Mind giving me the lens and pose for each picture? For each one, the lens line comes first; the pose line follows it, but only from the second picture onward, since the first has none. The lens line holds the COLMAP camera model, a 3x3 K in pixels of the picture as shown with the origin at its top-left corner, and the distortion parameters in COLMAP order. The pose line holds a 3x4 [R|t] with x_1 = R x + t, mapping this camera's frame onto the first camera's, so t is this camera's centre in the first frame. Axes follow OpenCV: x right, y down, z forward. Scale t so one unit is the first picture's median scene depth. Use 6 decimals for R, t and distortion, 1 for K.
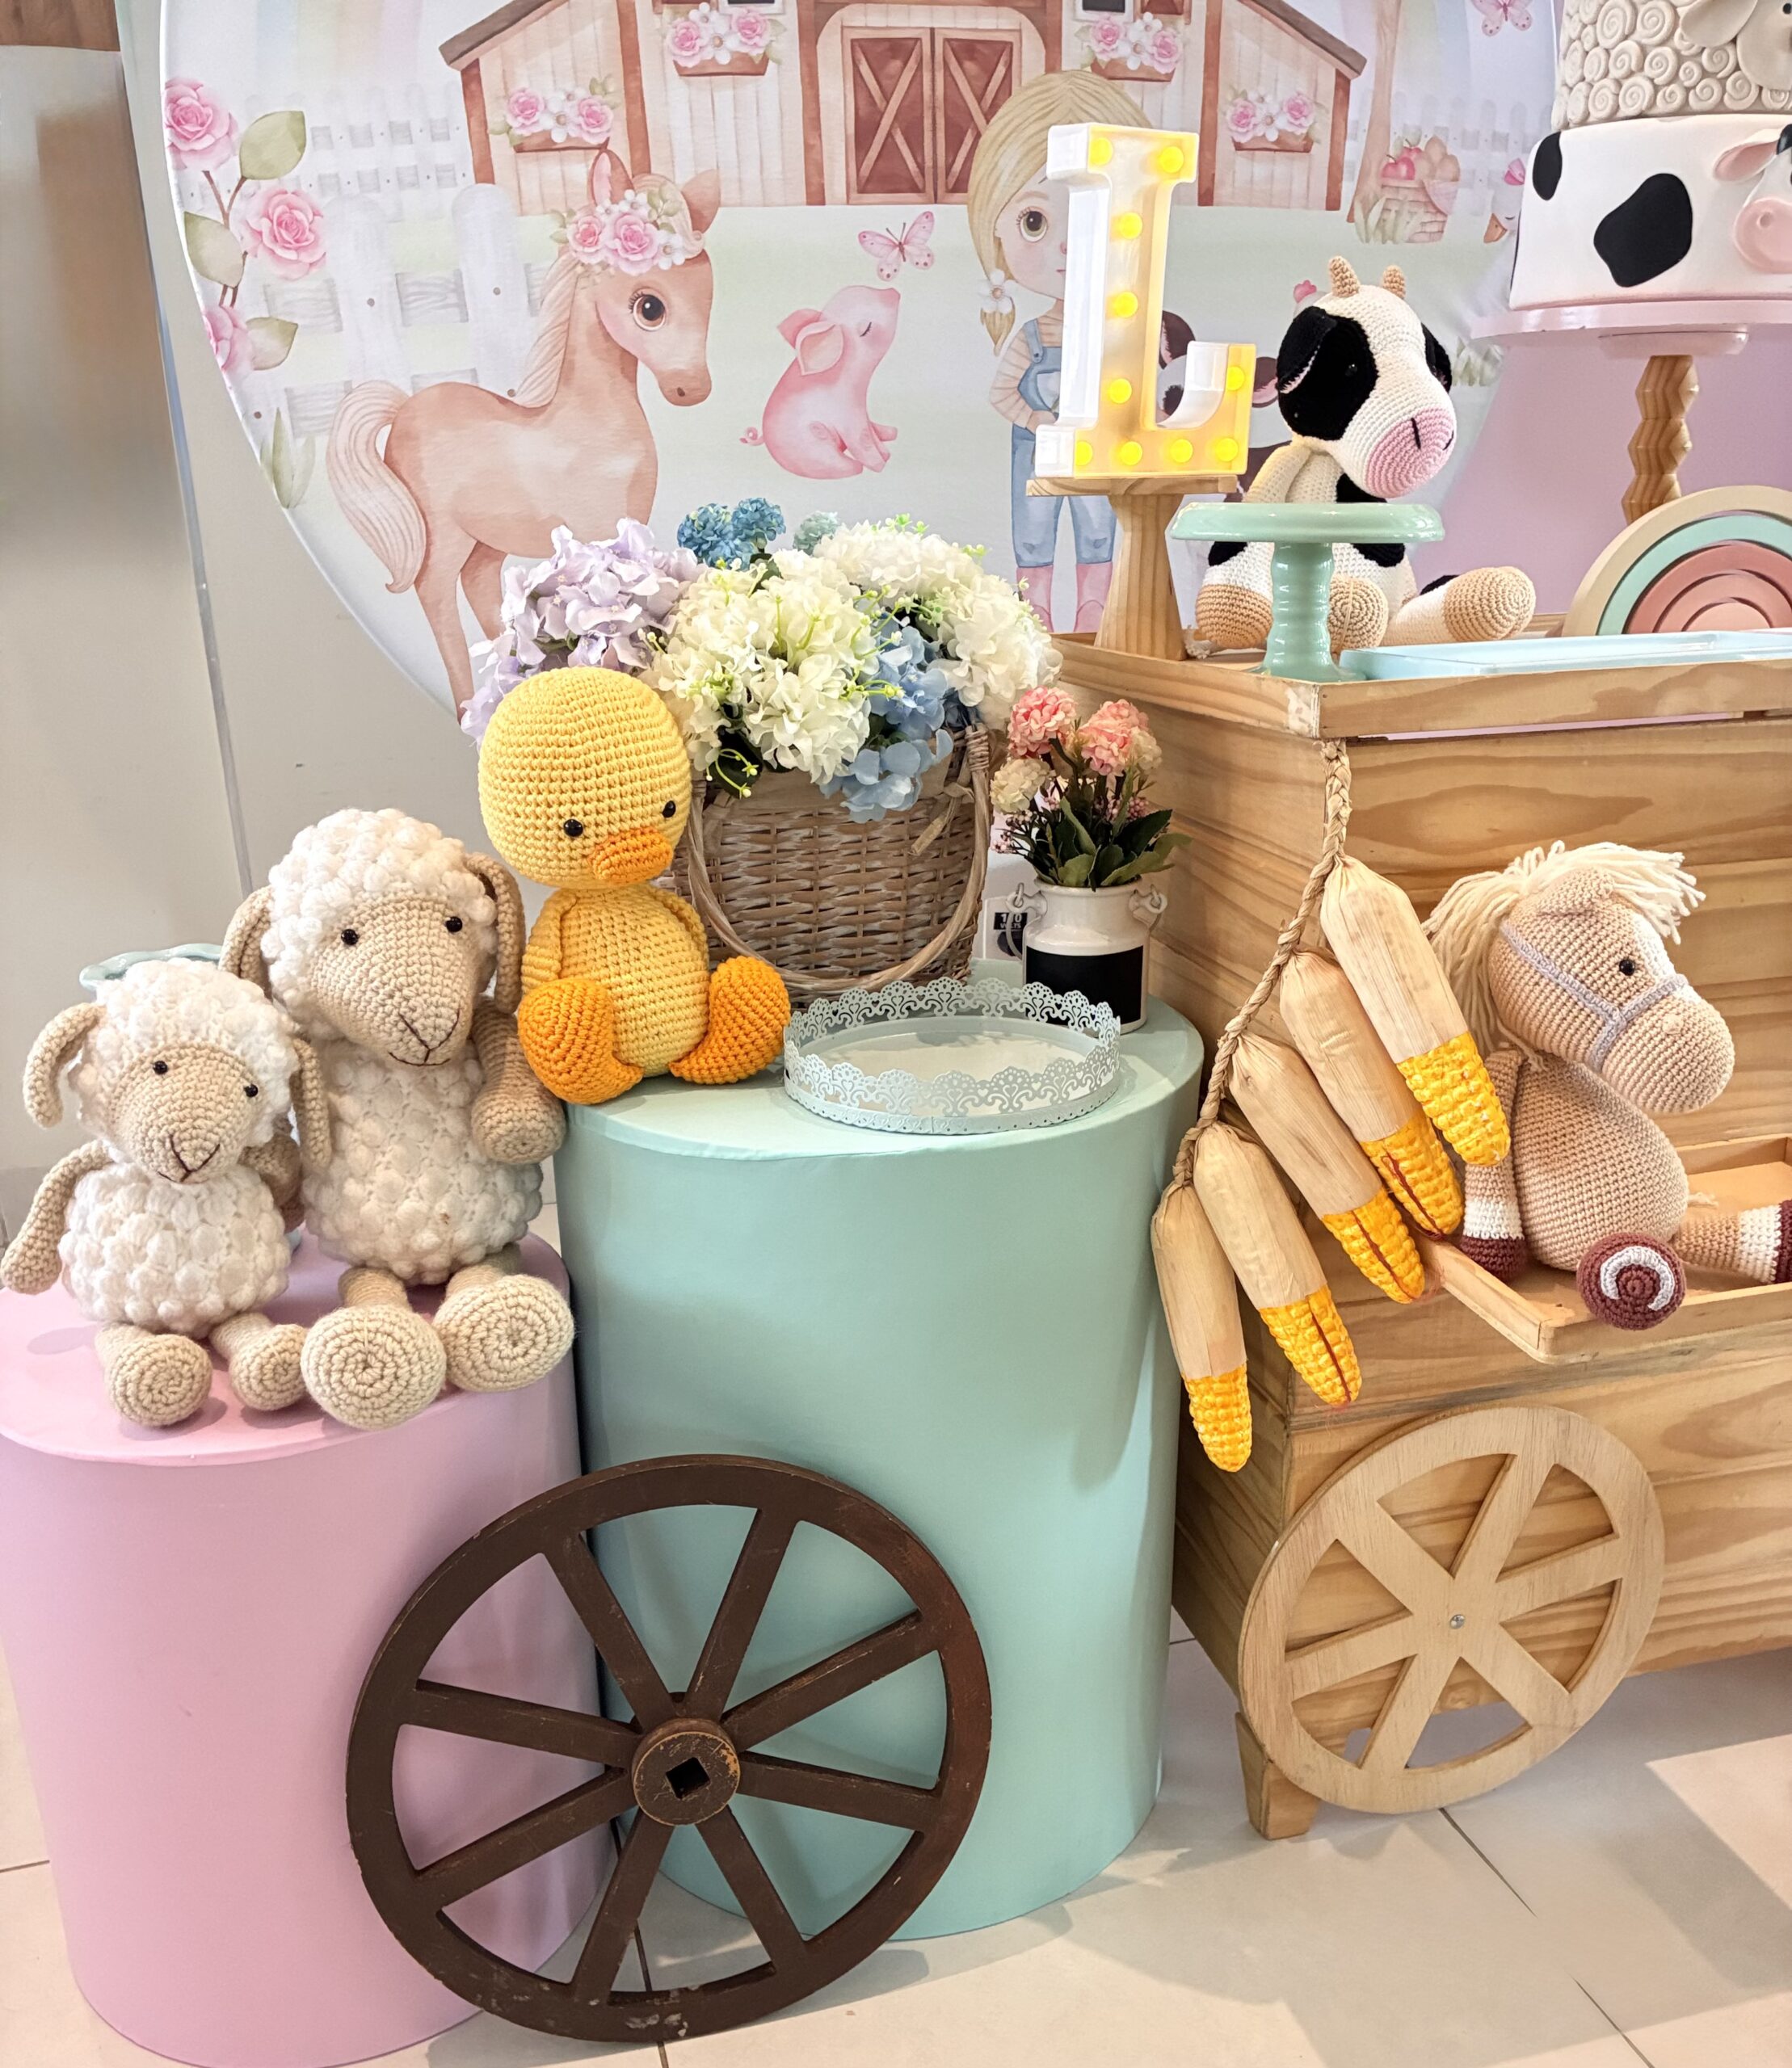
lens RADIAL K [[1825.2, 0, 905.0], [0, 1825.2, 1197.1], [0, 0, 1]] dist [0.043646, -0.051814]
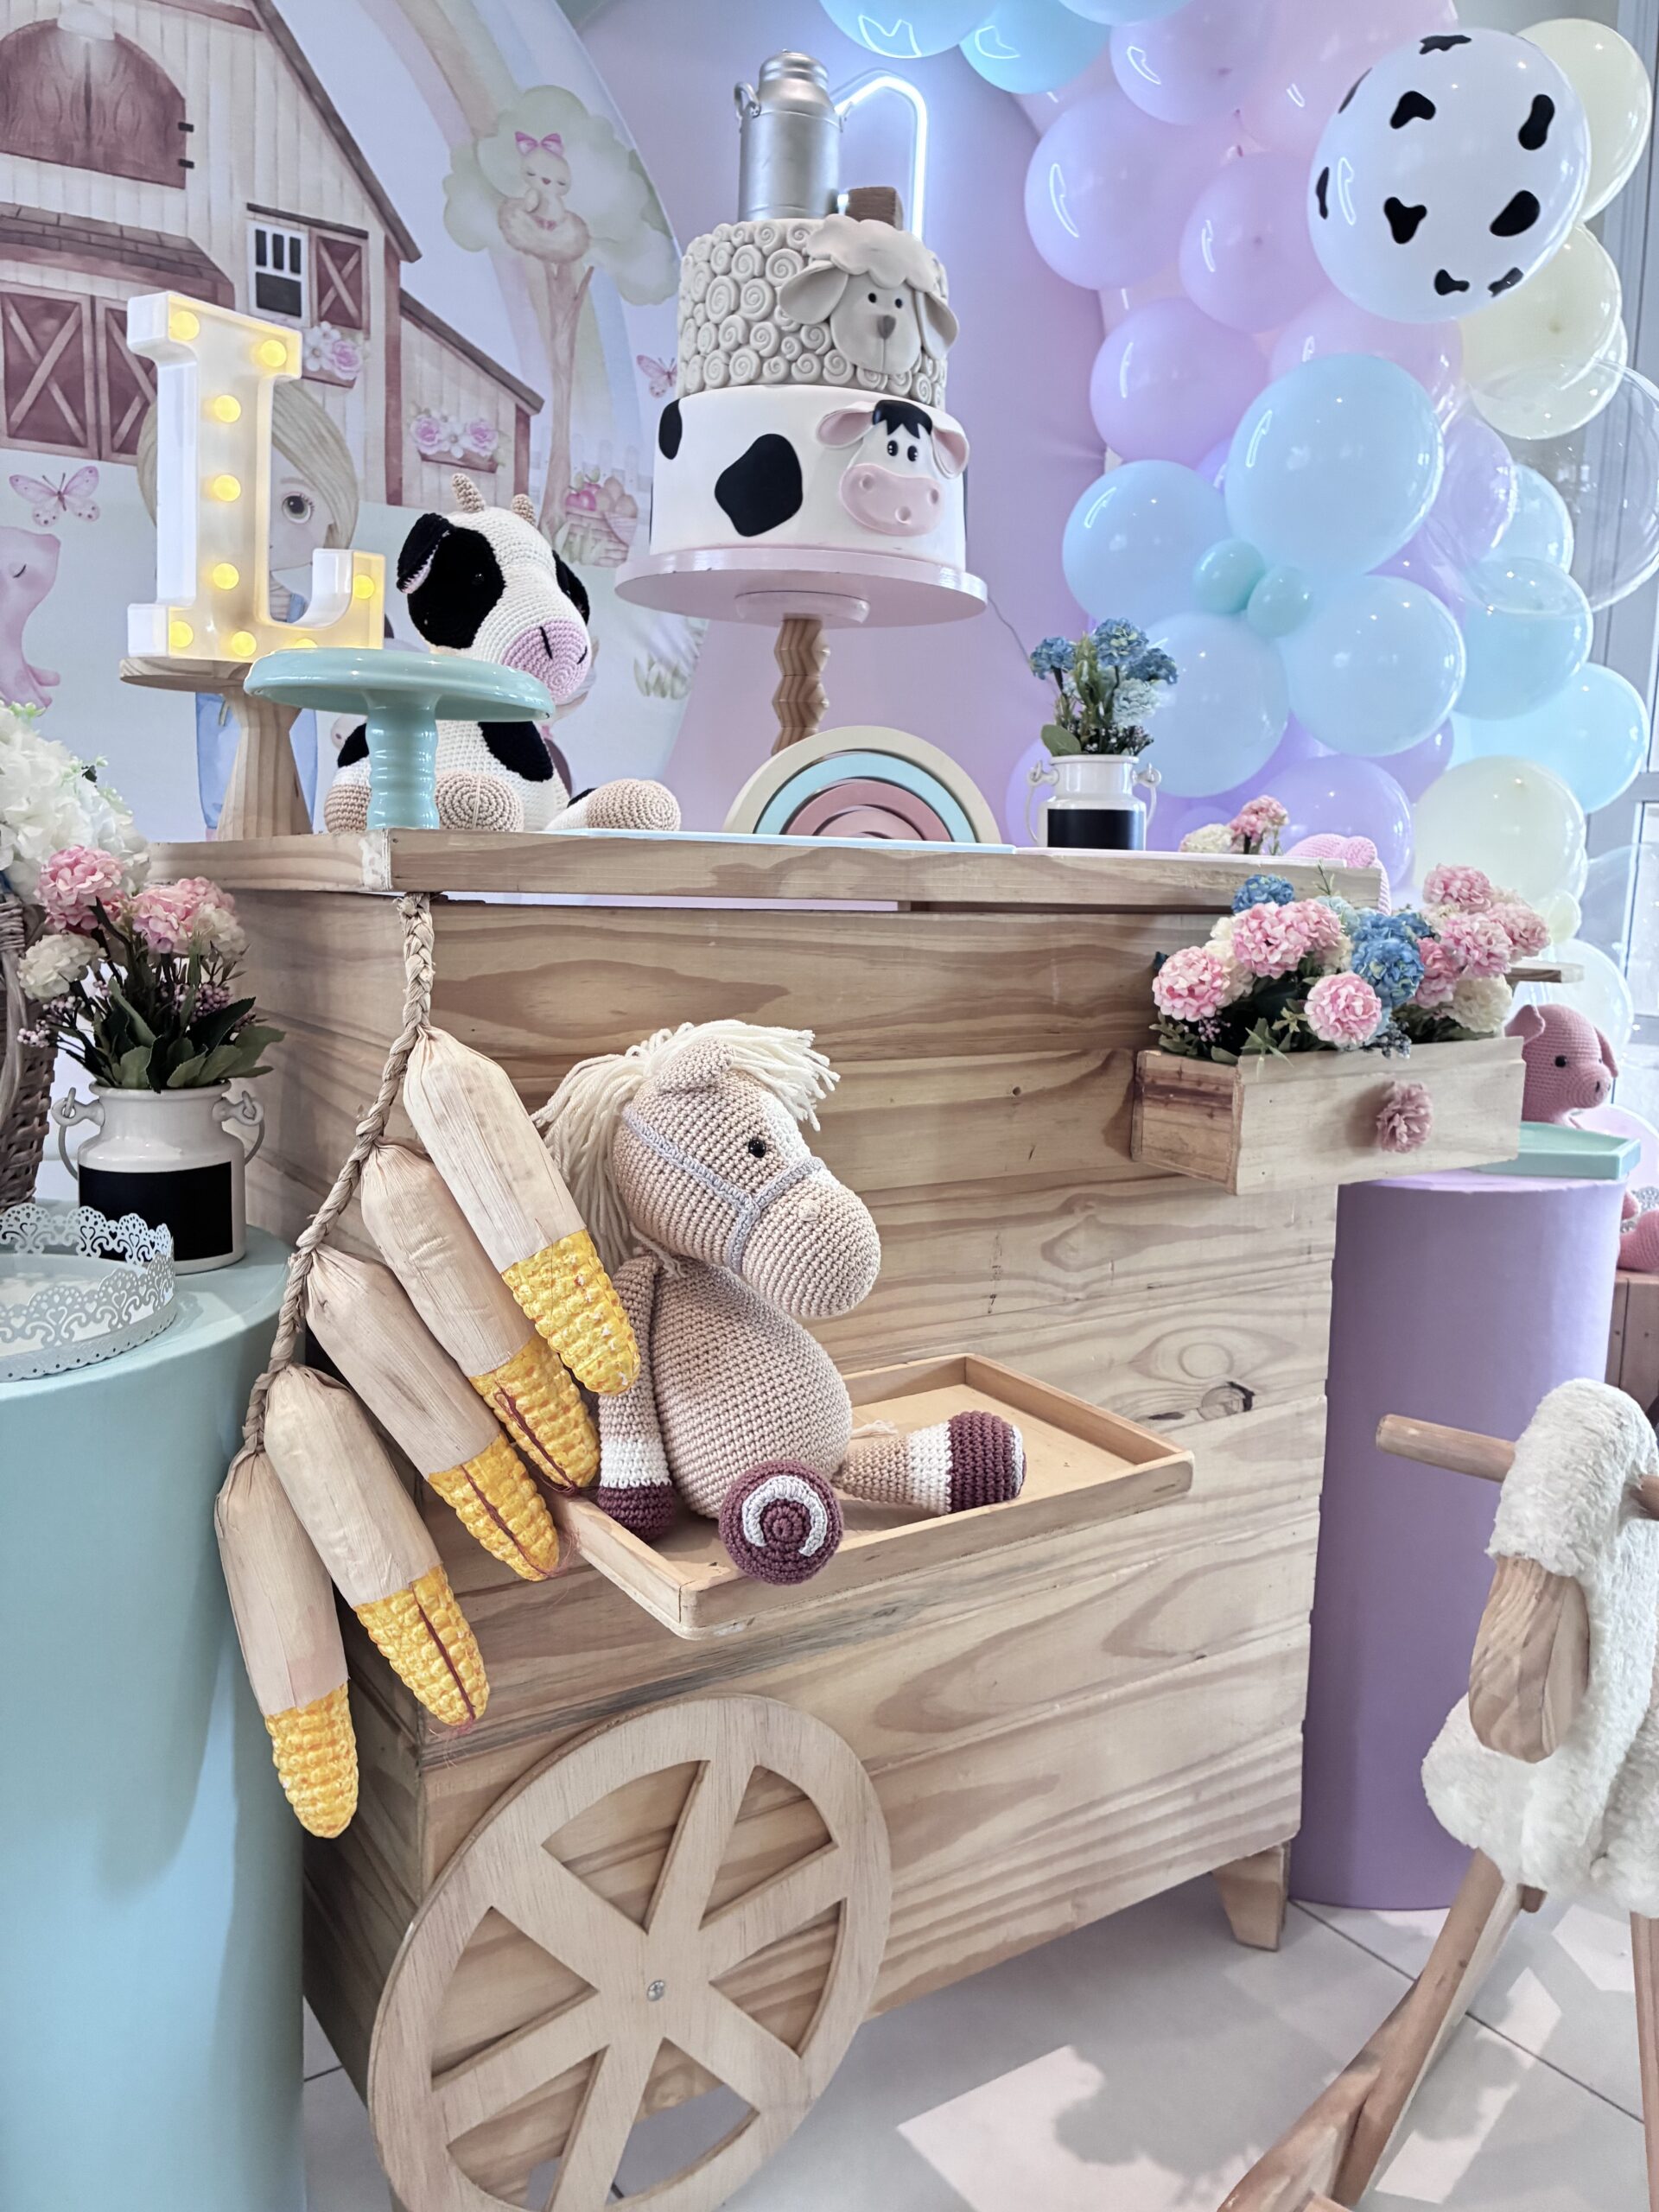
lens RADIAL K [[1688.3, 0, 842.0], [0, 1688.3, 1093.0], [0, 0, 1]] dist [0.029213, -0.022317]
pose [[0.943052, 0.002926, 0.332632, 0.133644], [0.077440, 0.970556, -0.228088, 0.026634], [-0.323505, 0.240857, 0.915058, 0.203781]]
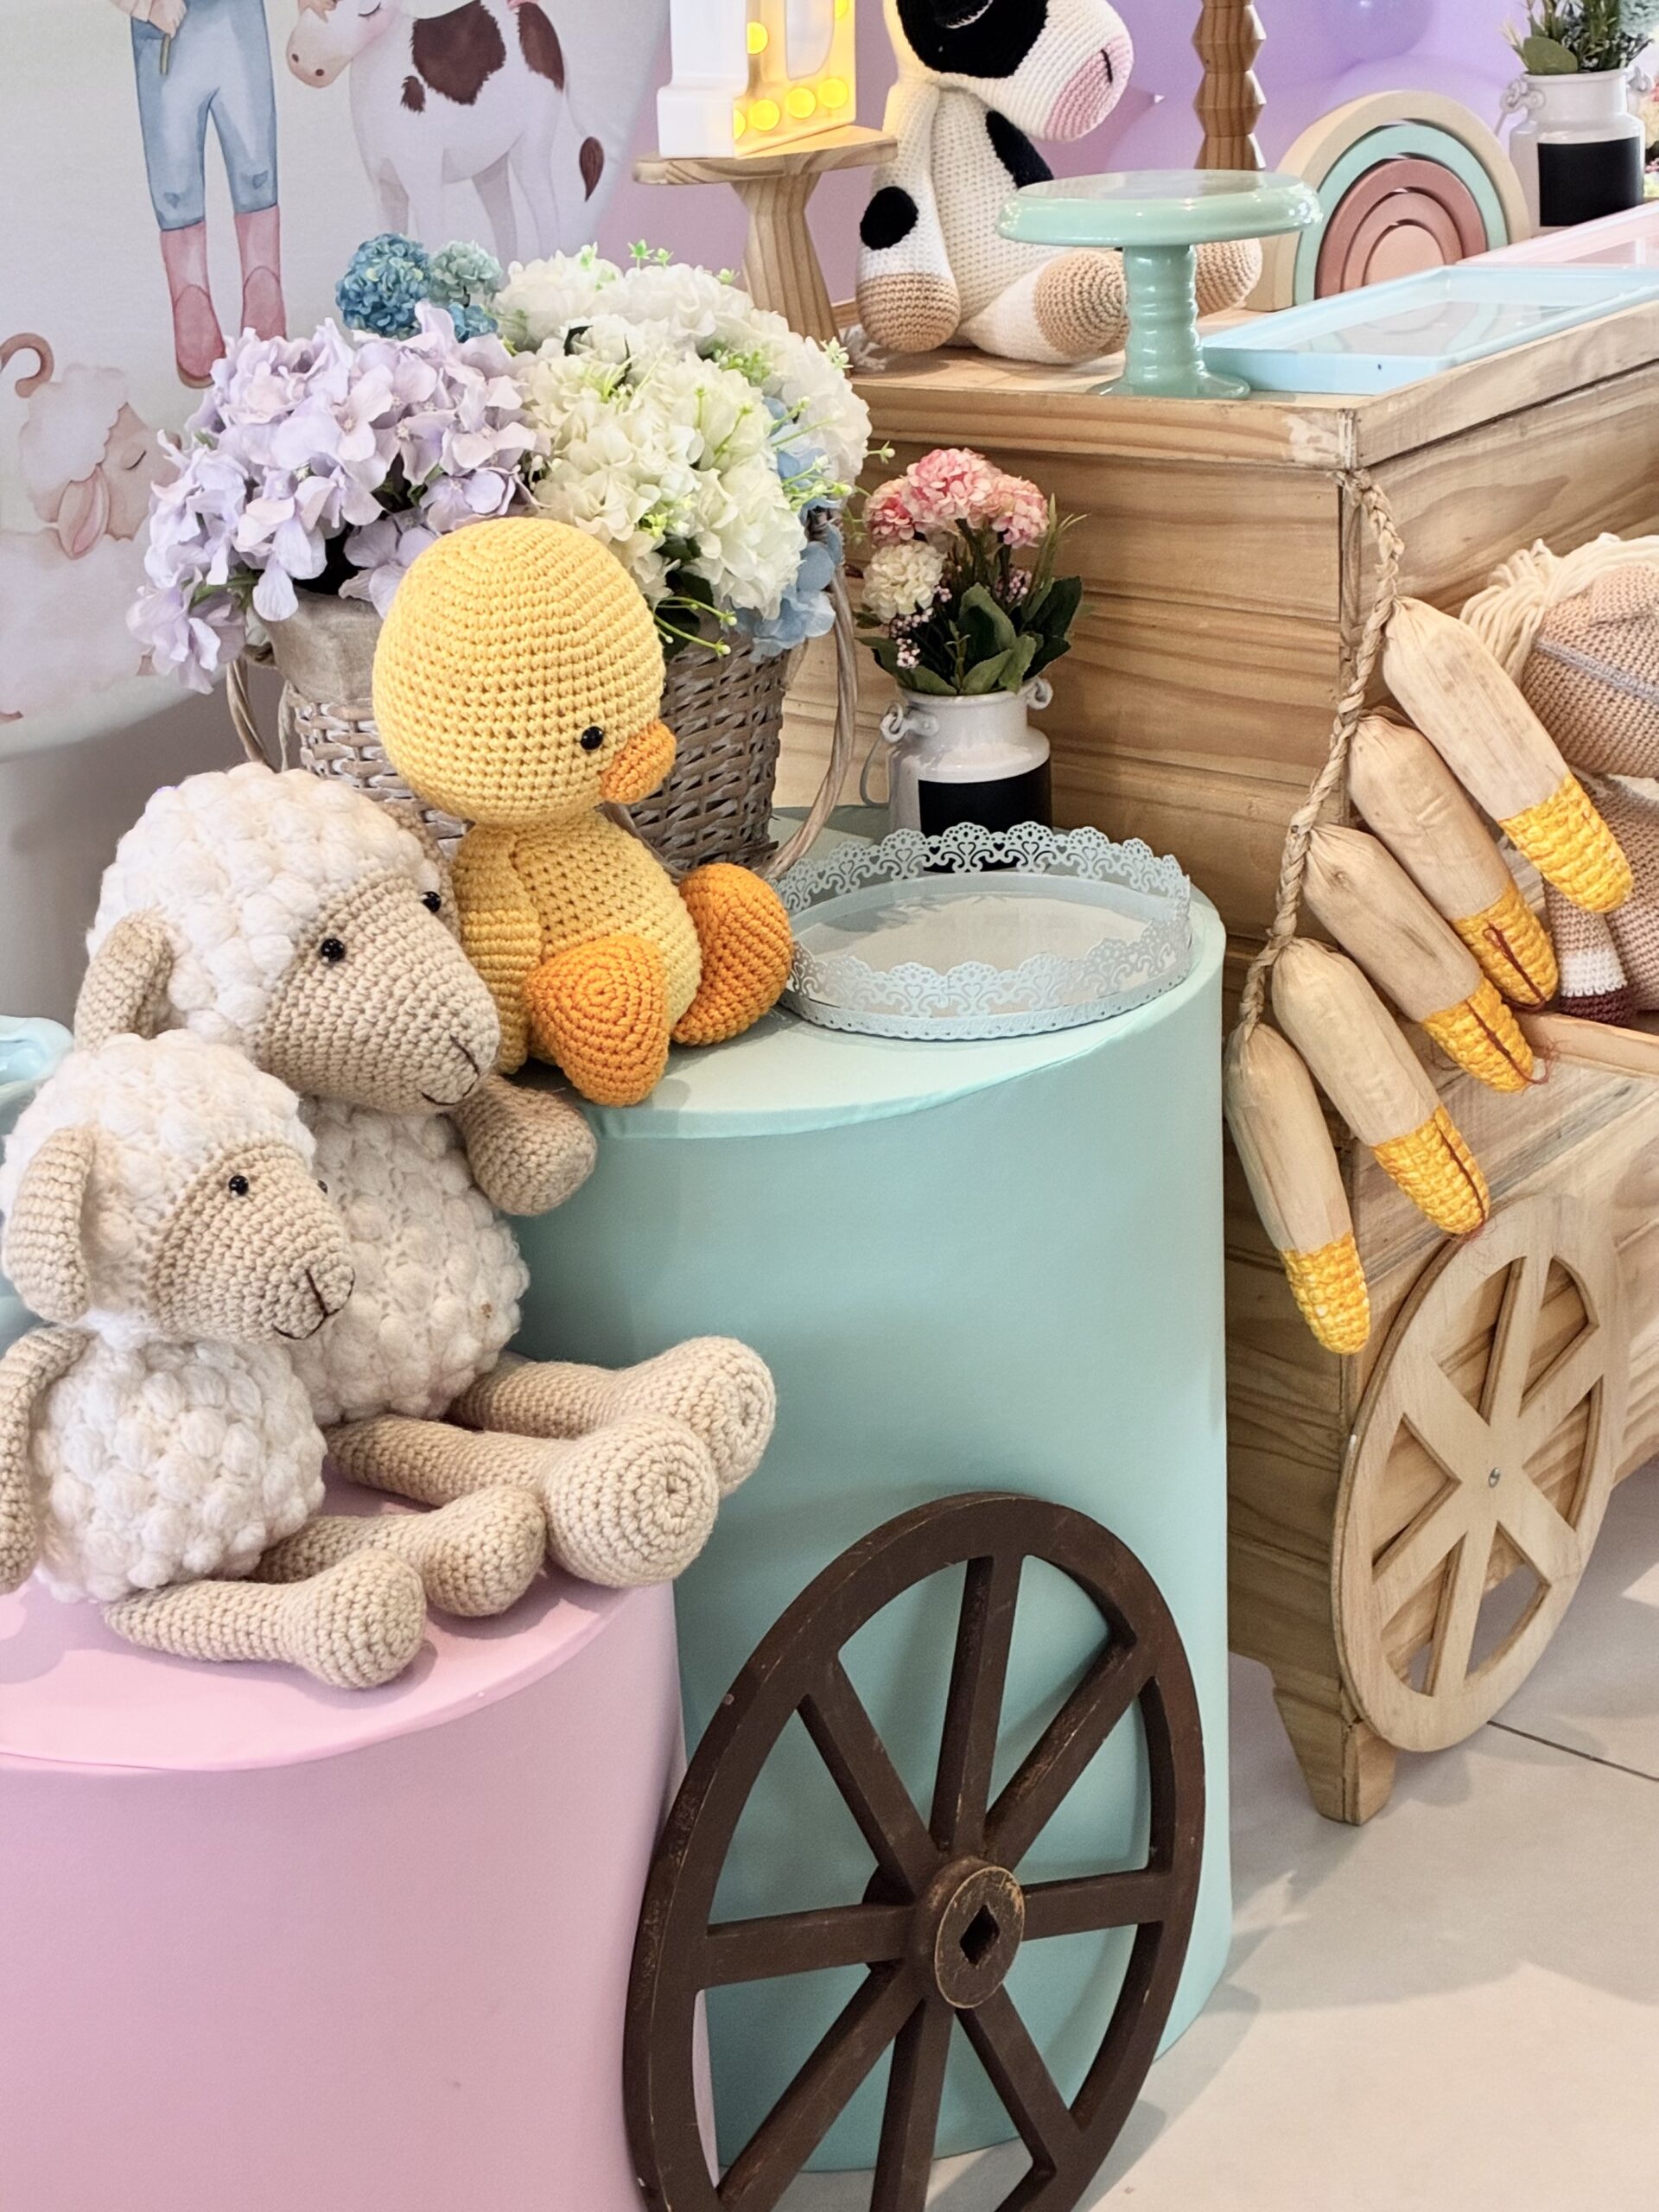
lens RADIAL K [[3373.5, 0, 813.3], [0, 3373.5, 1096.1], [0, 0, 1]] dist [0.038067, 0.000000]
pose [[0.823373, -0.243740, 0.512492, -0.710403], [0.253983, 0.965847, 0.051304, -0.092506], [-0.507494, 0.087922, 0.857158, -0.165597]]
